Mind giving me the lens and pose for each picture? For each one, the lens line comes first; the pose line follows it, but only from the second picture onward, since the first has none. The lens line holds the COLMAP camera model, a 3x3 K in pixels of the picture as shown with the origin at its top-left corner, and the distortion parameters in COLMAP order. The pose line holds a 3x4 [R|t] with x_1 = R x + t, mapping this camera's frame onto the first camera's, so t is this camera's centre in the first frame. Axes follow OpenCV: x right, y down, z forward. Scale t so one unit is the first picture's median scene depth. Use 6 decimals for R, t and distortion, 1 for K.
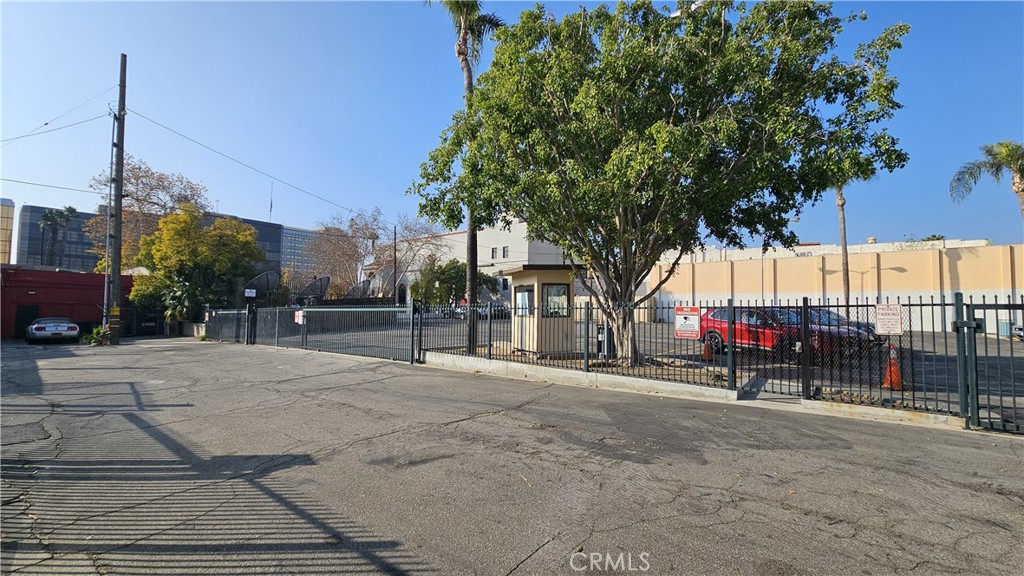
lens RADIAL K [[412.7, 0, 513.2], [0, 412.7, 290.1], [0, 0, 1]] dist [-0.000475, 0.000288]
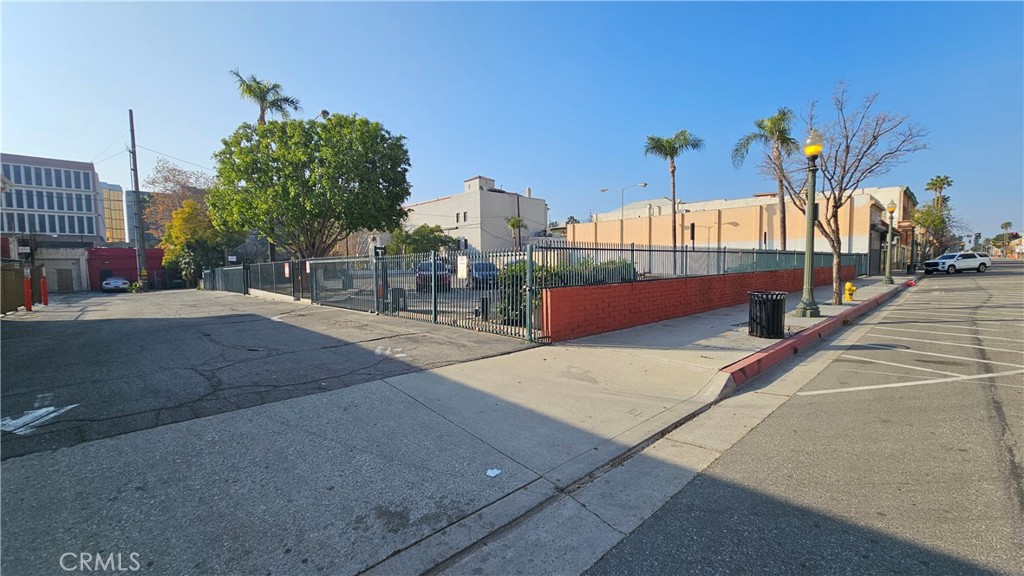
lens RADIAL K [[412.7, 0, 510.5], [0, 412.7, 290.8], [0, 0, 1]] dist [-0.000475, 0.000288]
pose [[0.988129, -0.014386, -0.152949, 0.614888], [0.030849, 0.993907, 0.105817, -0.004421], [0.150494, -0.109279, 0.982553, -0.346496]]
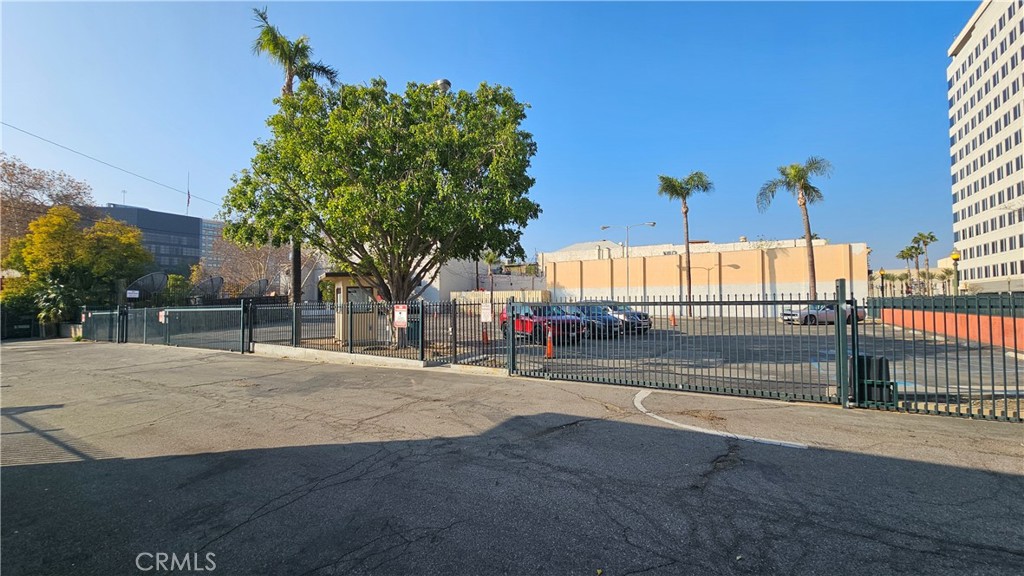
lens RADIAL K [[412.7, 0, 510.4], [0, 412.7, 290.7], [0, 0, 1]] dist [-0.000475, 0.000288]
pose [[0.992890, -0.012964, 0.118328, 0.187426], [0.011029, 0.999795, 0.016991, -0.009017], [-0.118524, -0.015565, 0.992829, -0.142057]]
